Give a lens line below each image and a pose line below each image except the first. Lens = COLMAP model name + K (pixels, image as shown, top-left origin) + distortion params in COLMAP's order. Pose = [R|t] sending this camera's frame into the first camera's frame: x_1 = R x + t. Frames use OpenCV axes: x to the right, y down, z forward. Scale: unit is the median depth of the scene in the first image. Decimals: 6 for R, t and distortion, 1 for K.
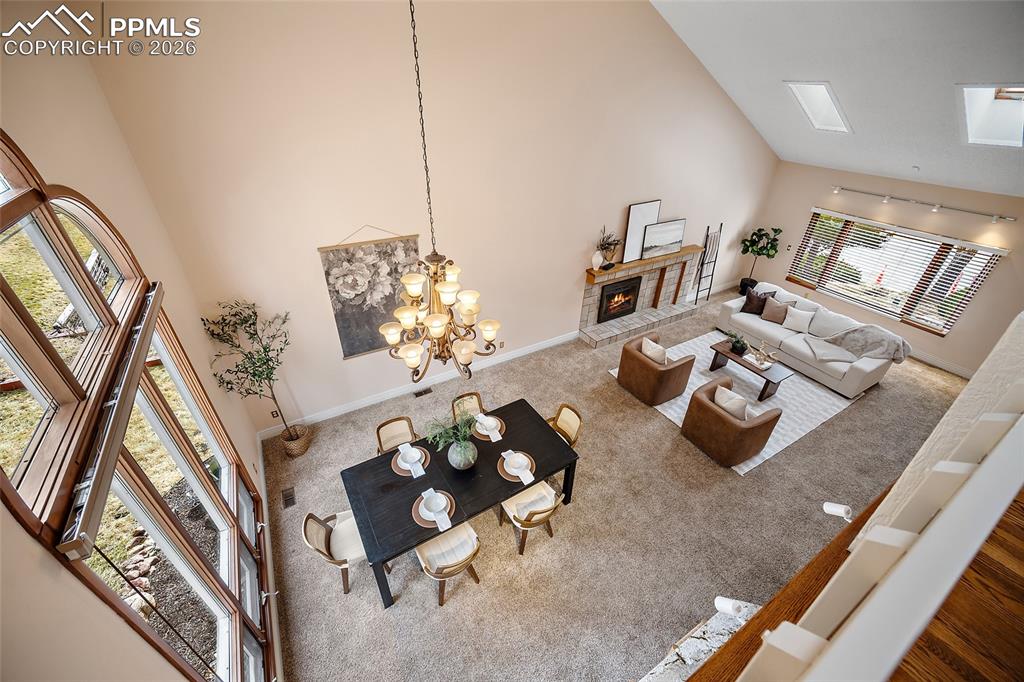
lens RADIAL K [[408.7, 0, 517.8], [0, 408.7, 330.6], [0, 0, 1]] dist [0.000646, 0.000308]
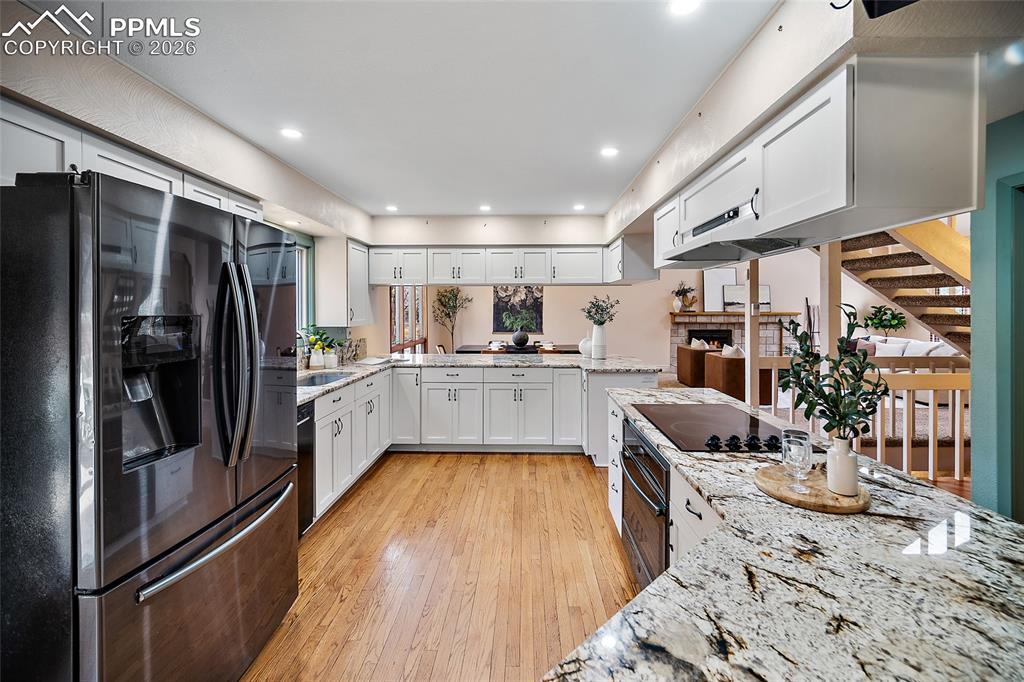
lens RADIAL K [[417.3, 0, 514.2], [0, 417.3, 314.3], [0, 0, 1]] dist [-0.001873, 0.000194]
pose [[0.841795, -0.020922, -0.539391, 0.456679], [-0.259152, 0.860895, -0.437835, 0.560759], [0.473519, 0.508352, 0.719276, -0.212287]]
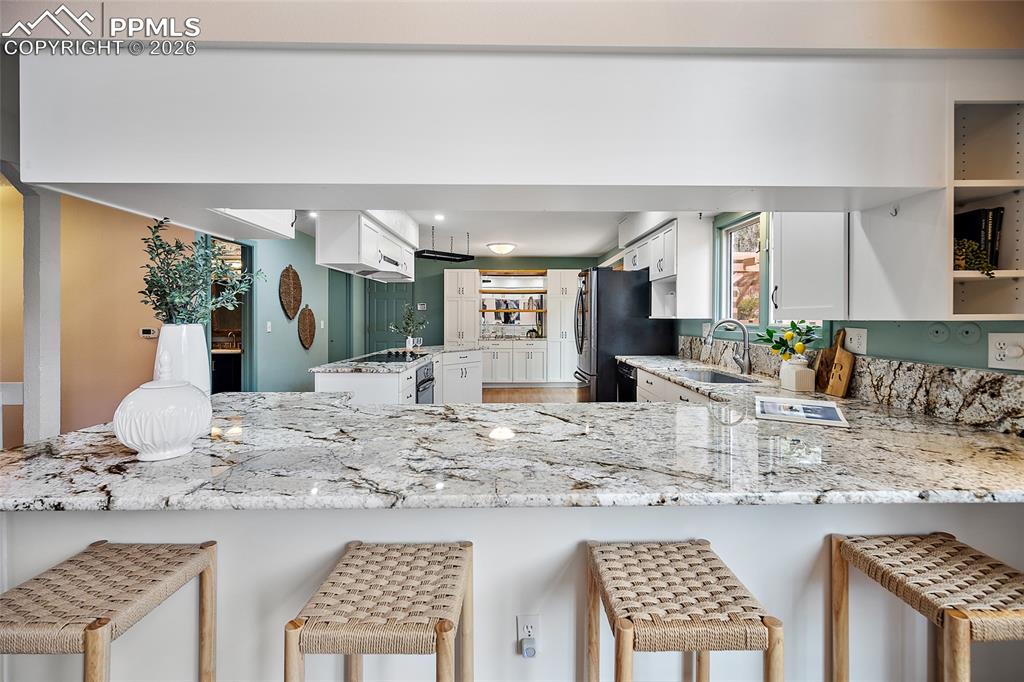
lens RADIAL K [[410.6, 0, 518.4], [0, 410.6, 319.3], [0, 0, 1]] dist [-0.003601, -0.000001]
pose [[-0.864838, -0.028016, 0.501268, -0.005483], [0.240941, 0.852788, 0.463358, 0.212319], [-0.440457, 0.521505, -0.730773, 0.380067]]
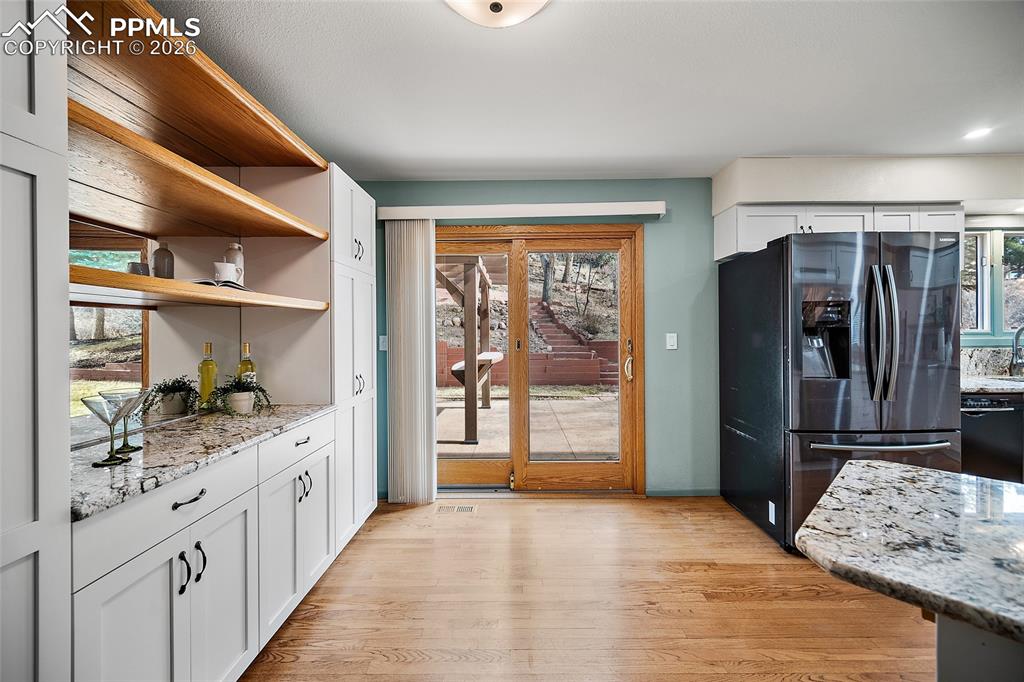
lens RADIAL K [[408.7, 0, 517.8], [0, 408.7, 330.6], [0, 0, 1]] dist [0.000646, 0.000308]
pose [[-0.518152, -0.020532, -0.855042, 0.622375], [-0.444481, 0.860576, 0.248689, 0.568850], [0.730723, 0.508908, -0.455035, -0.175005]]
